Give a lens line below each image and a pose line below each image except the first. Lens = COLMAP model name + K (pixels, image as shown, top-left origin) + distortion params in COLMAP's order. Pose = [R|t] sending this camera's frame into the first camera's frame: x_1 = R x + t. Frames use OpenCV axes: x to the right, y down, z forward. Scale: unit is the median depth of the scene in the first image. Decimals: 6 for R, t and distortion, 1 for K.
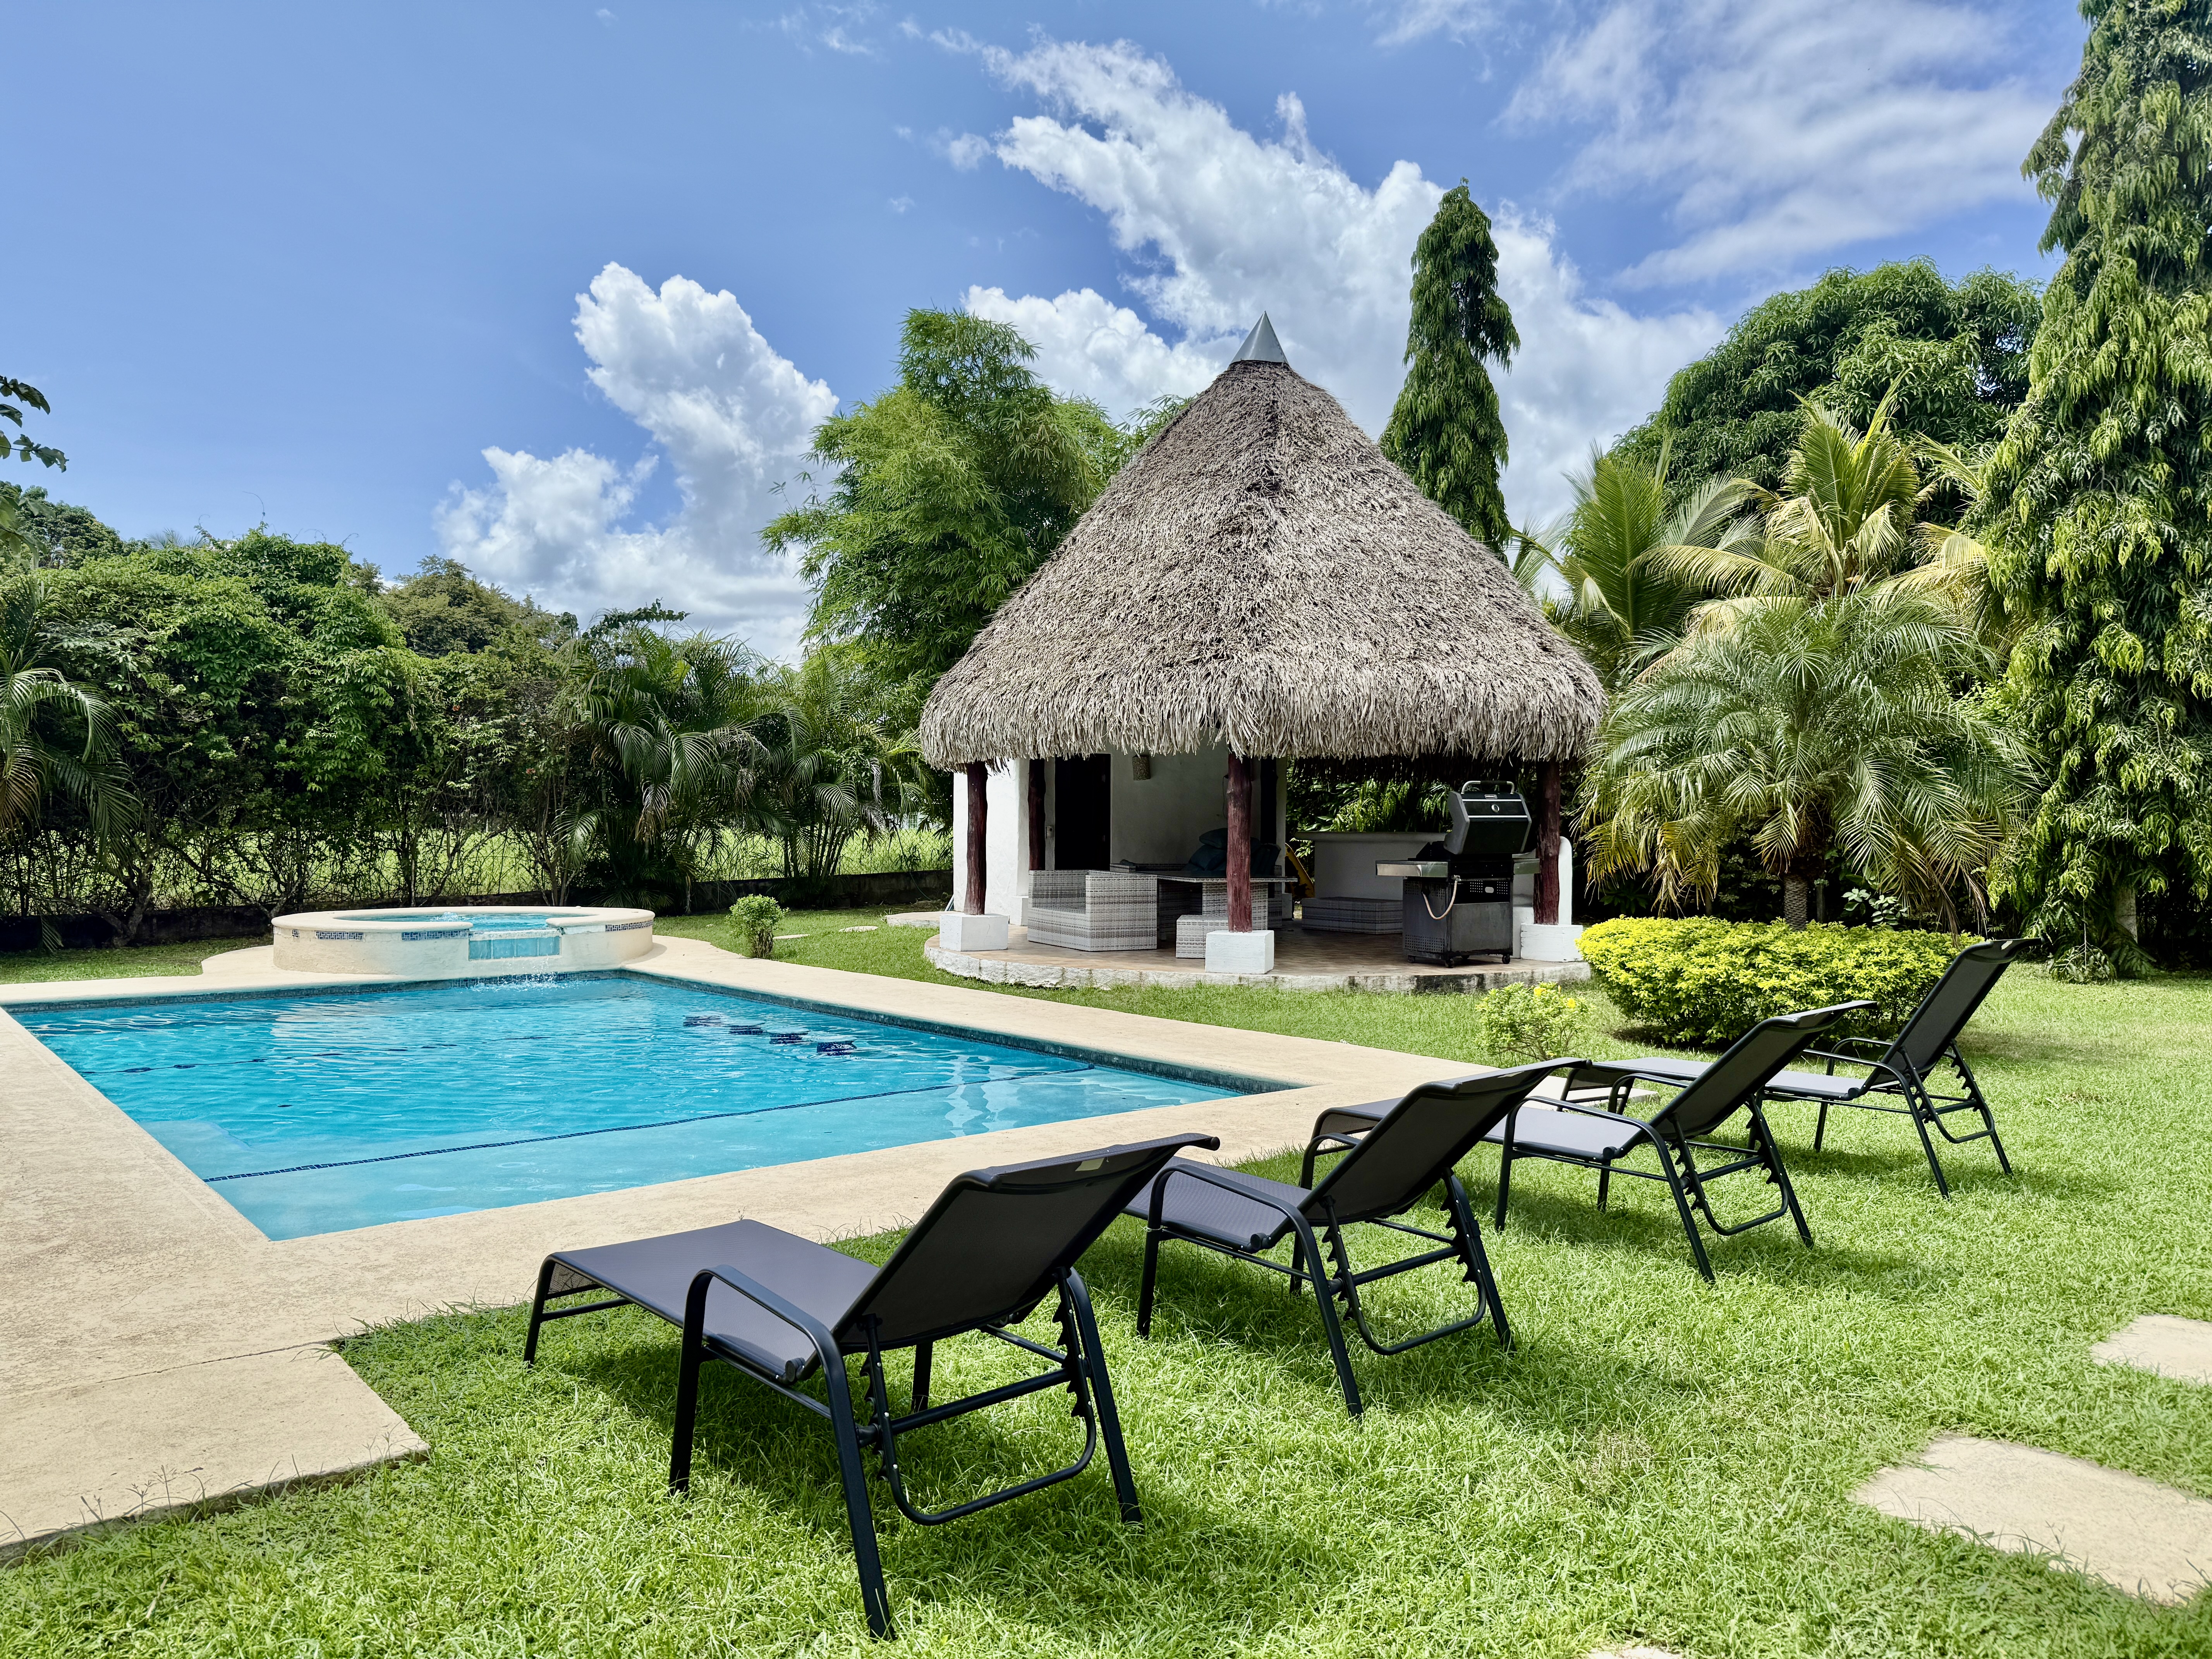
lens RADIAL K [[1498.5, 0, 1106.0], [0, 1498.5, 829.5], [0, 0, 1]] dist [0.095503, -0.167664]
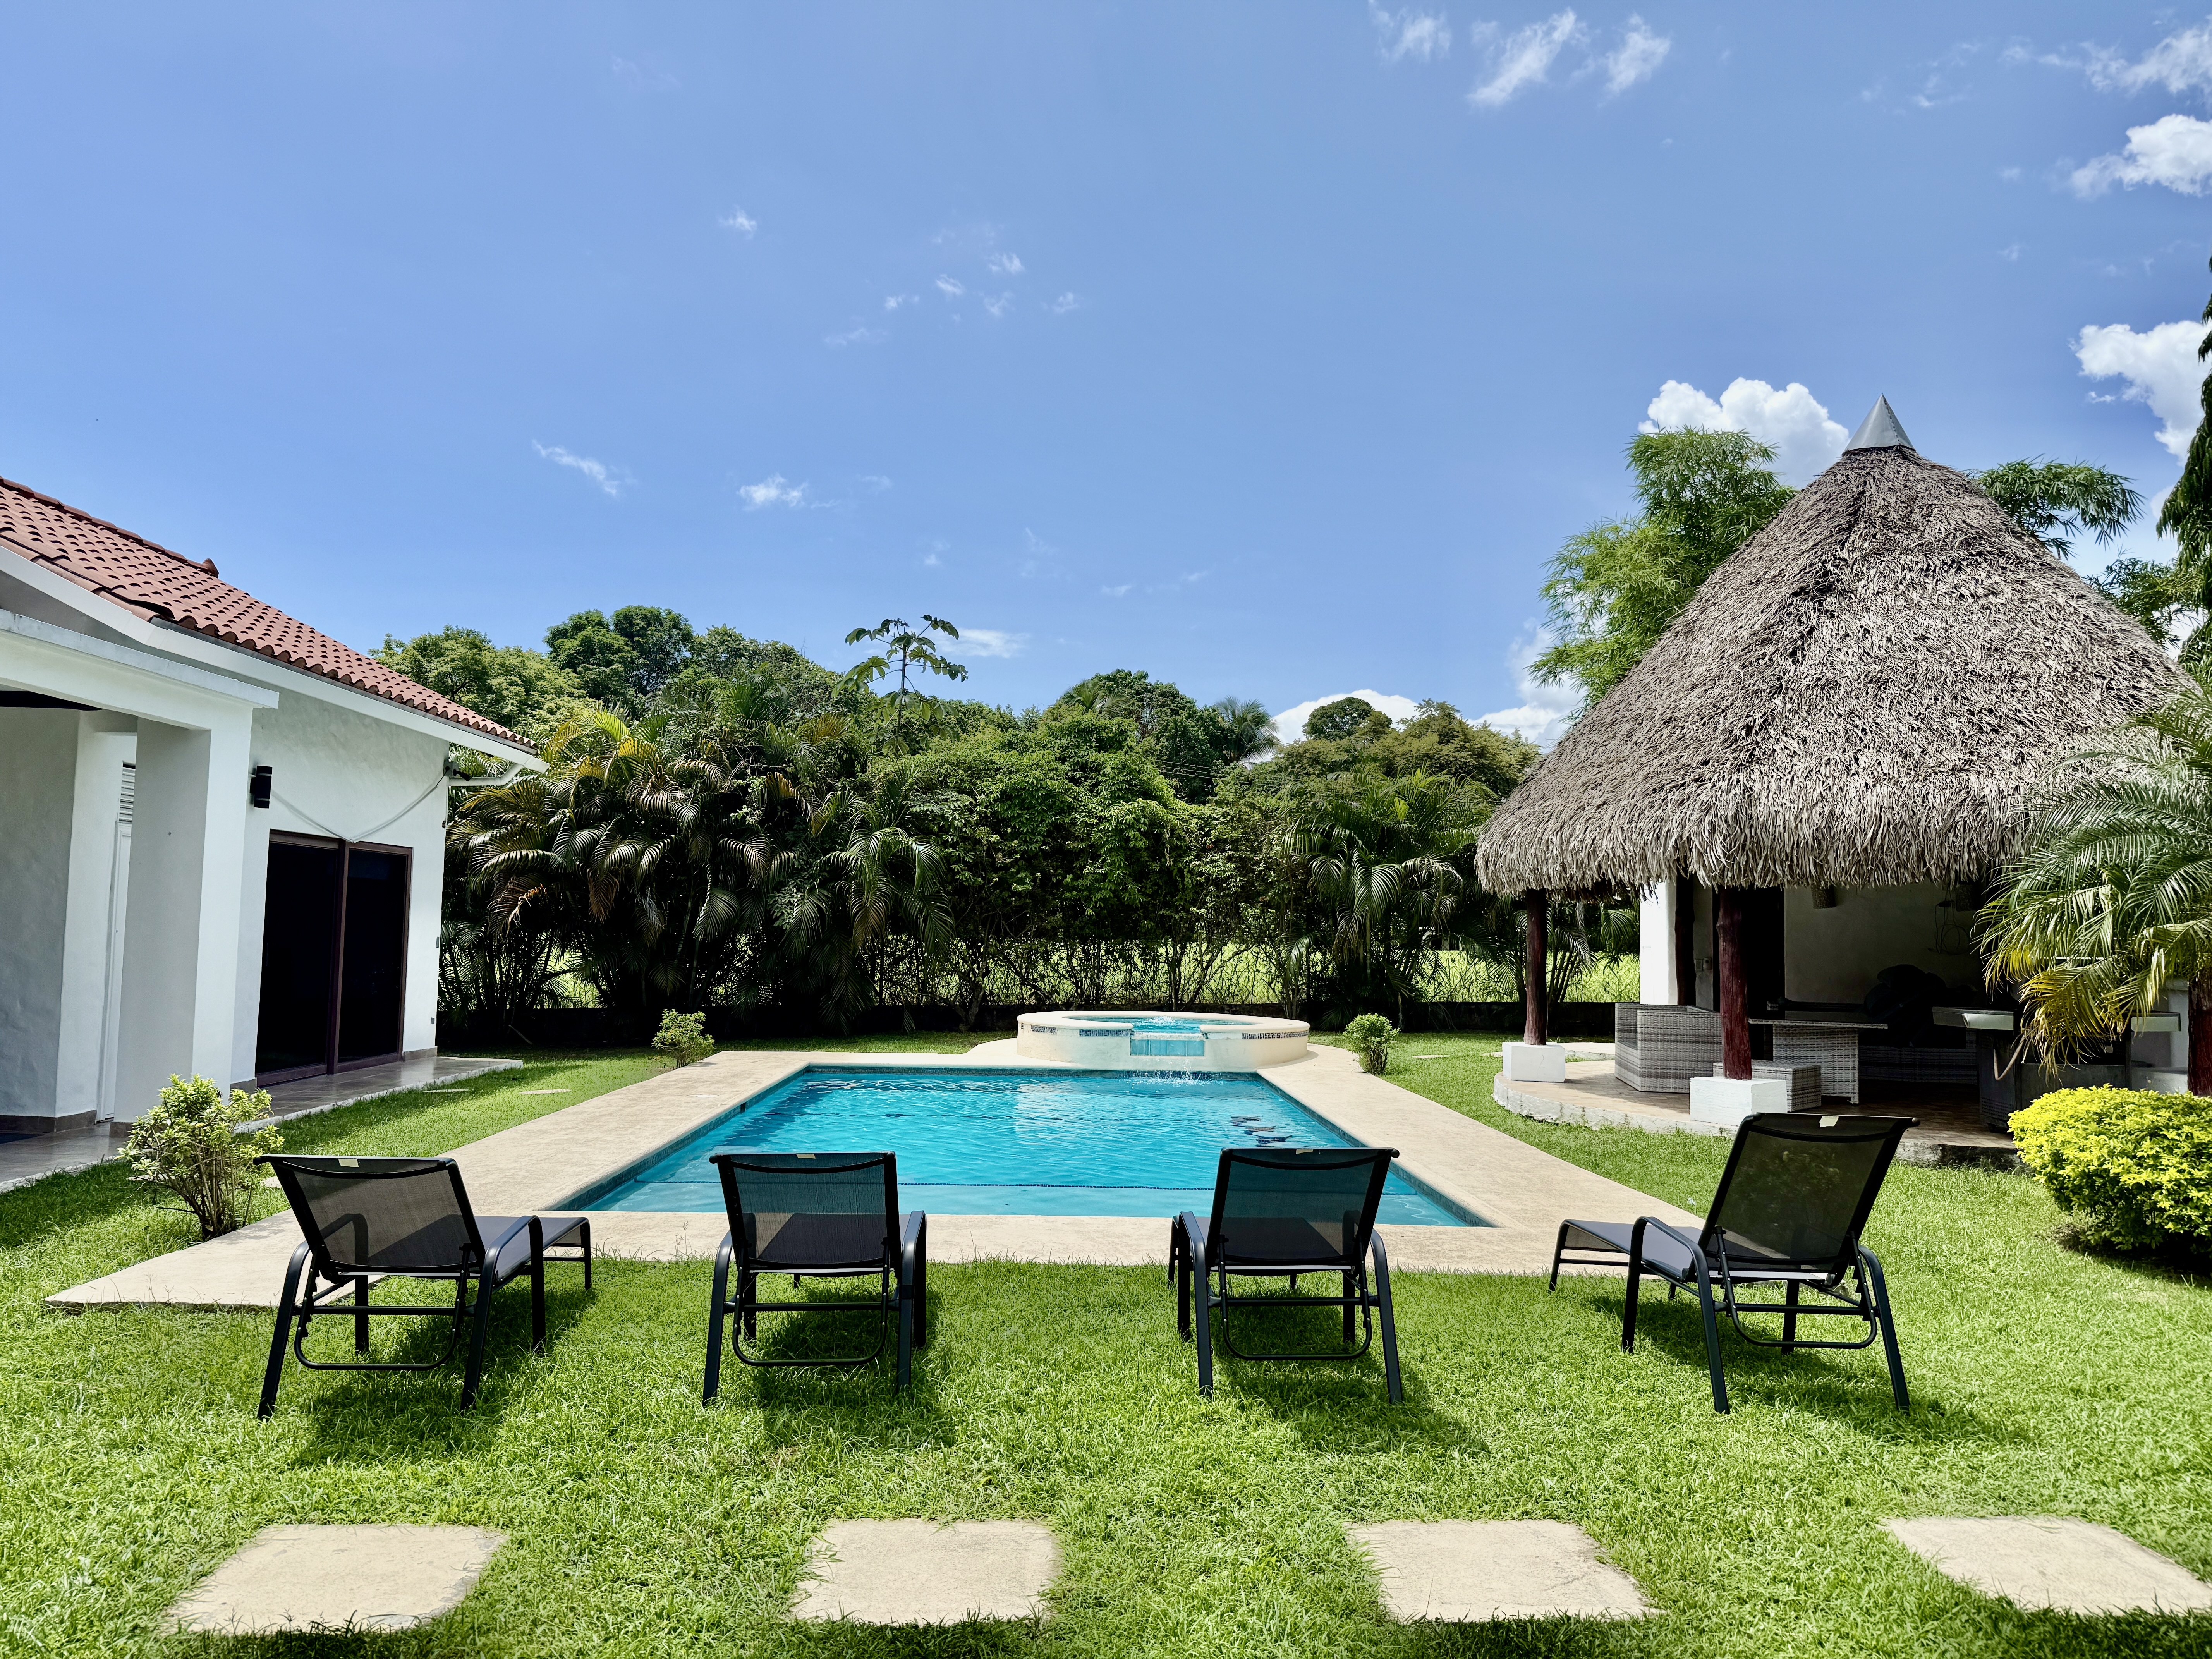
lens RADIAL K [[1498.5, 0, 1106.0], [0, 1498.5, 829.5], [0, 0, 1]] dist [0.095503, -0.167664]
pose [[0.788994, -0.028863, -0.613722, 0.272028], [-0.020421, 0.997112, -0.073147, -0.005636], [0.614061, 0.070246, 0.786126, 0.020392]]
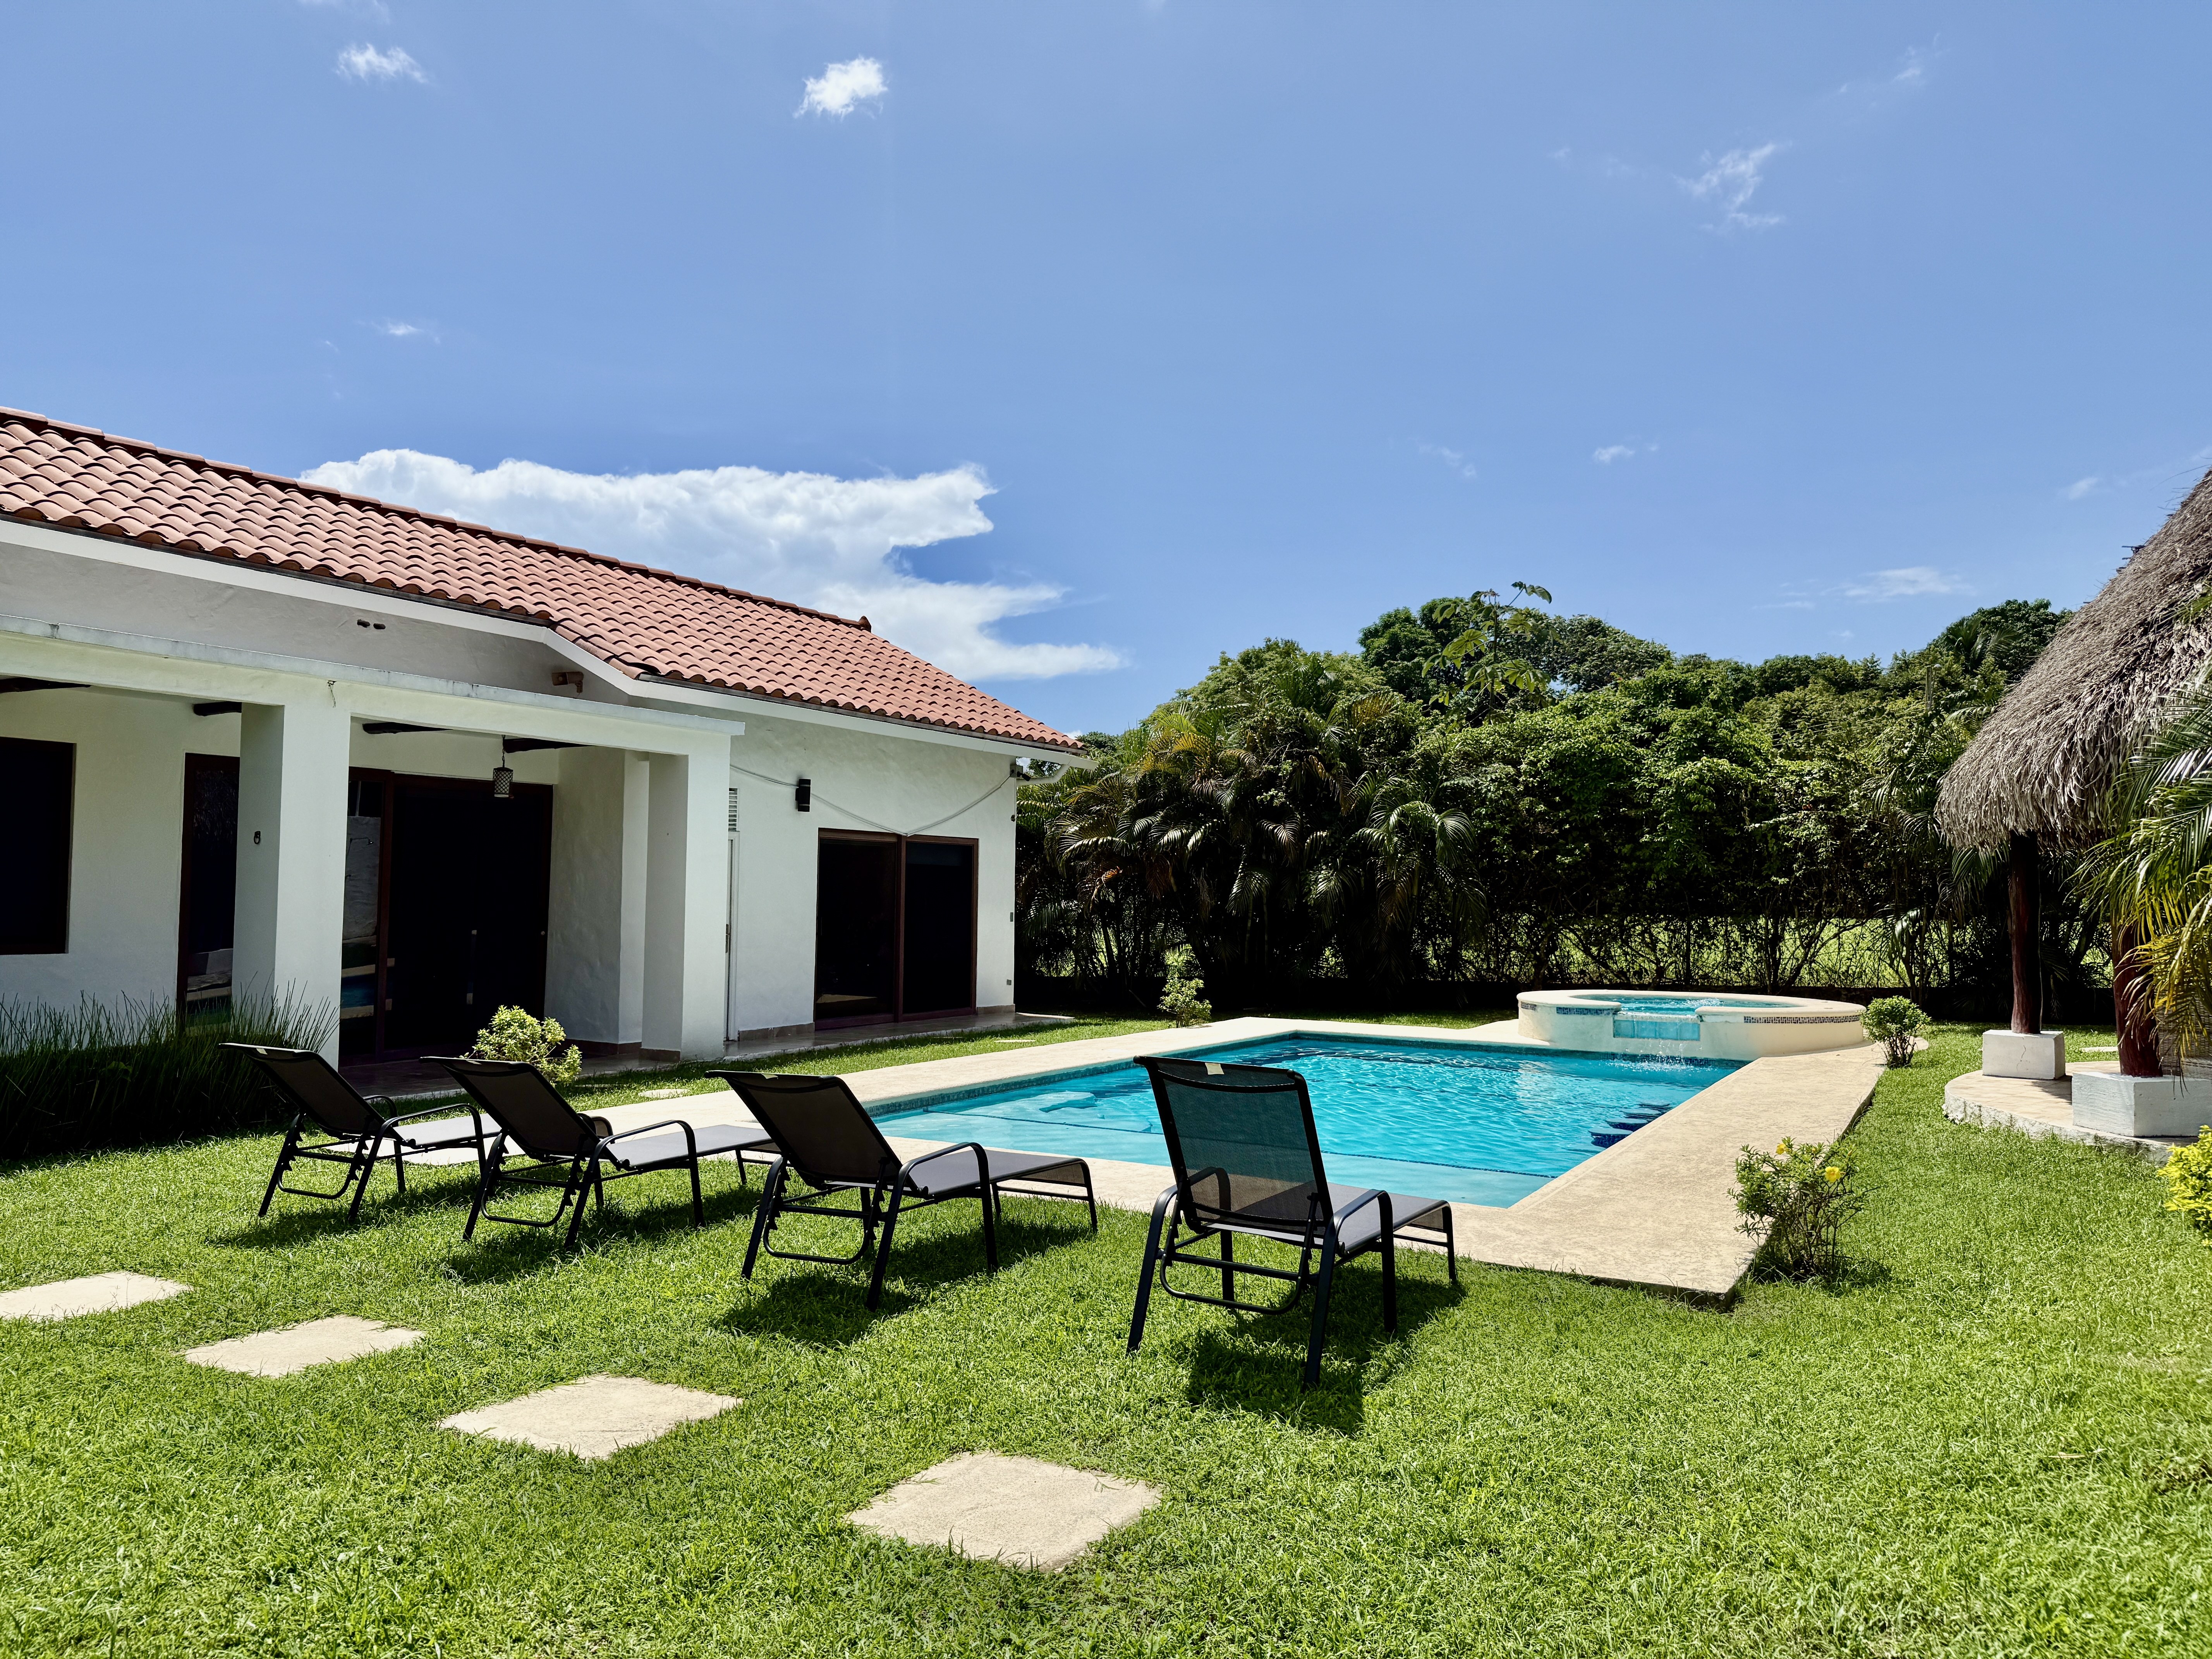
lens RADIAL K [[1498.5, 0, 1106.0], [0, 1498.5, 829.5], [0, 0, 1]] dist [0.095503, -0.167664]
pose [[0.333921, -0.045742, -0.941491, 0.455131], [-0.012739, 0.998512, -0.053030, -0.003022], [0.942515, 0.029702, 0.332841, 0.228663]]
